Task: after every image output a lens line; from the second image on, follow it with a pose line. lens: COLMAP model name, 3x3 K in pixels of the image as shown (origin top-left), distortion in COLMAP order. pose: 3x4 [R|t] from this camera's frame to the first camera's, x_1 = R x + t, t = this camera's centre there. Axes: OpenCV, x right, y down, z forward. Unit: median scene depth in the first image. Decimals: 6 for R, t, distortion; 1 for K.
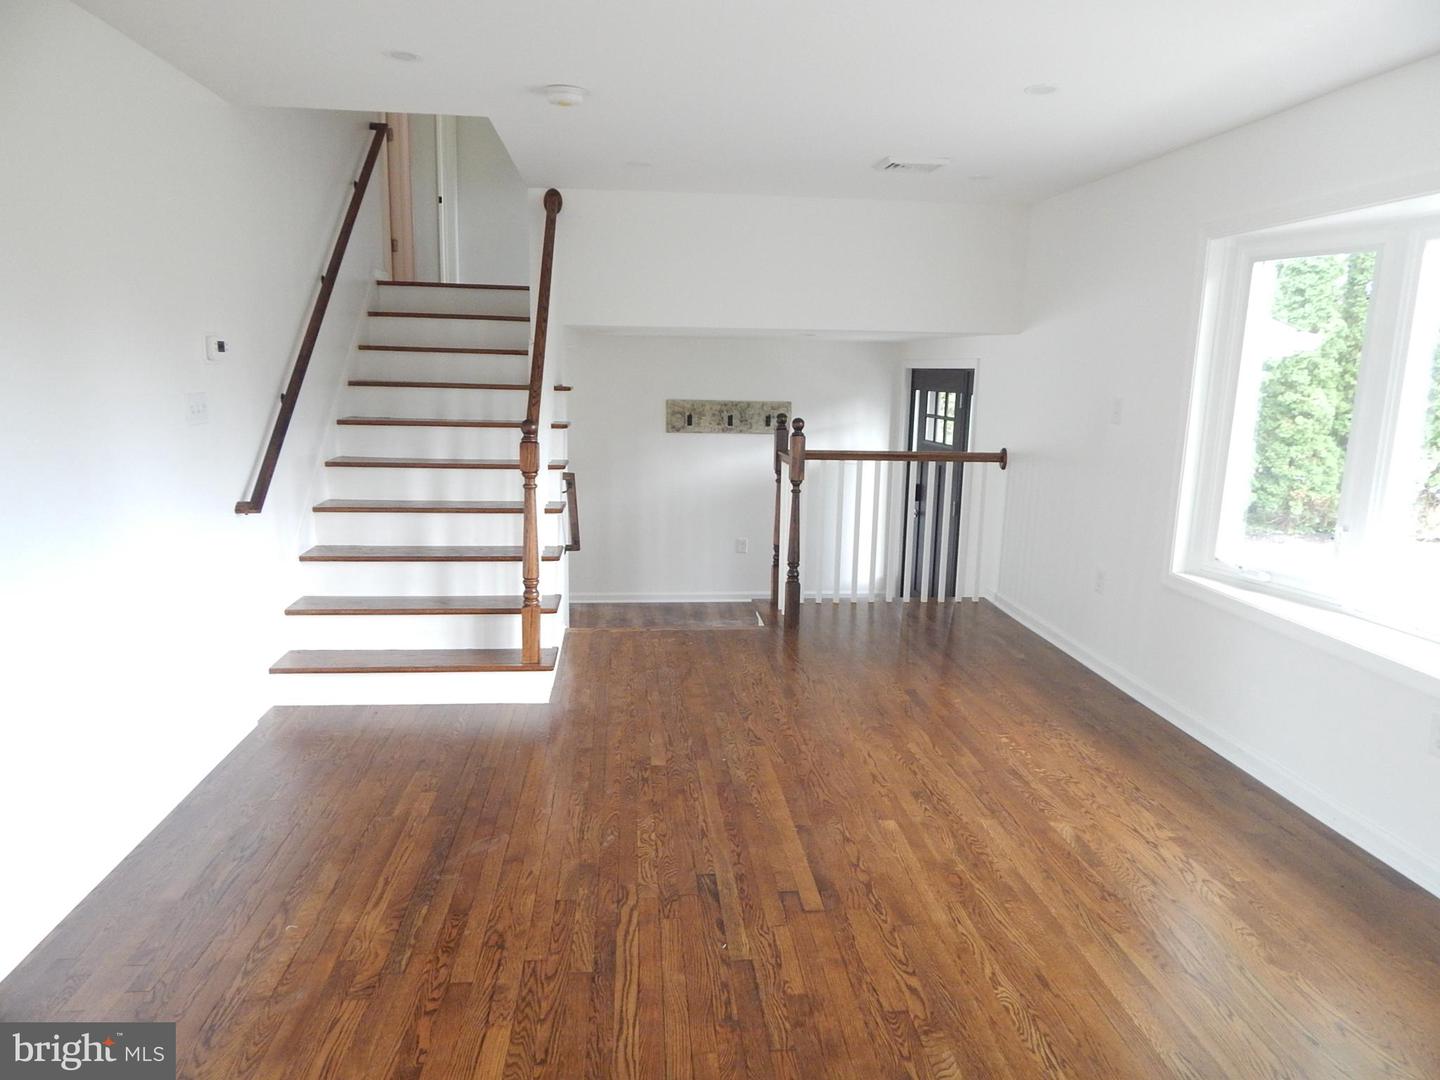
lens RADIAL K [[959.3, 0, 725.6], [0, 959.3, 539.3], [0, 0, 1]] dist [0.011998, -0.006541]
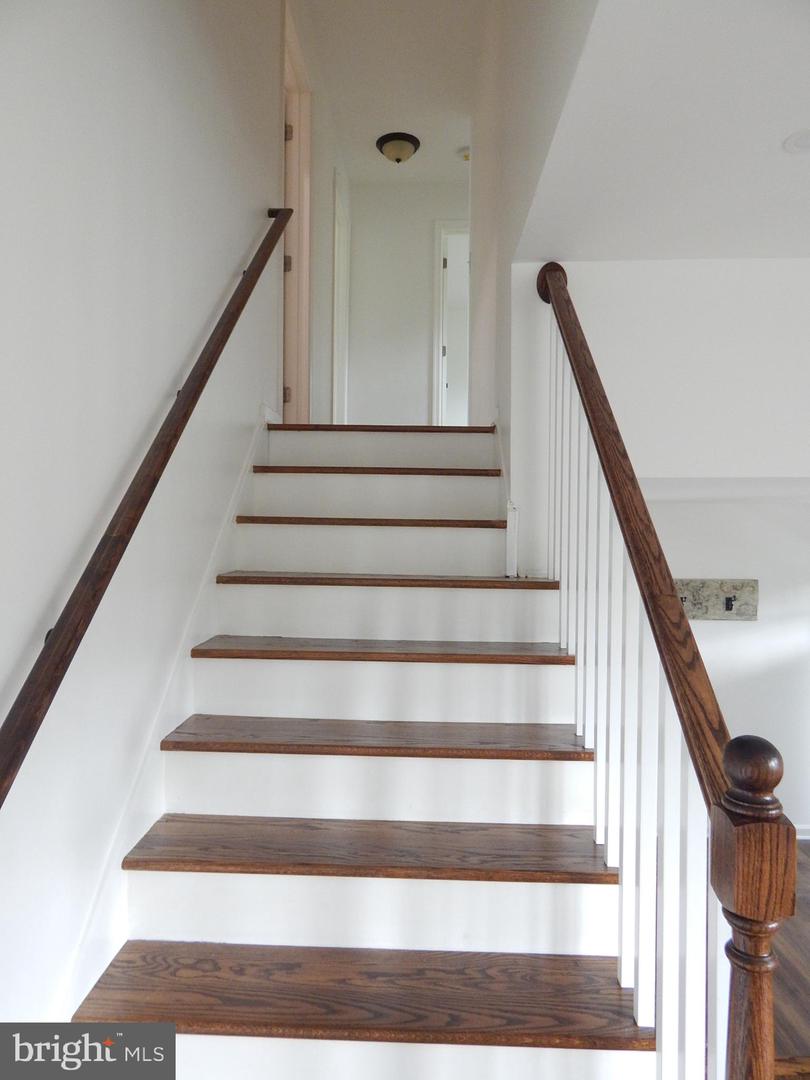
lens RADIAL K [[719.5, 0, 405.0], [0, 719.5, 540.0], [0, 0, 1]] dist [0.011998, -0.006541]
pose [[0.990907, -0.009931, -0.134178, -0.200811], [-0.012291, 0.986421, -0.163778, -0.106597], [0.133982, 0.163938, 0.977330, 0.533996]]
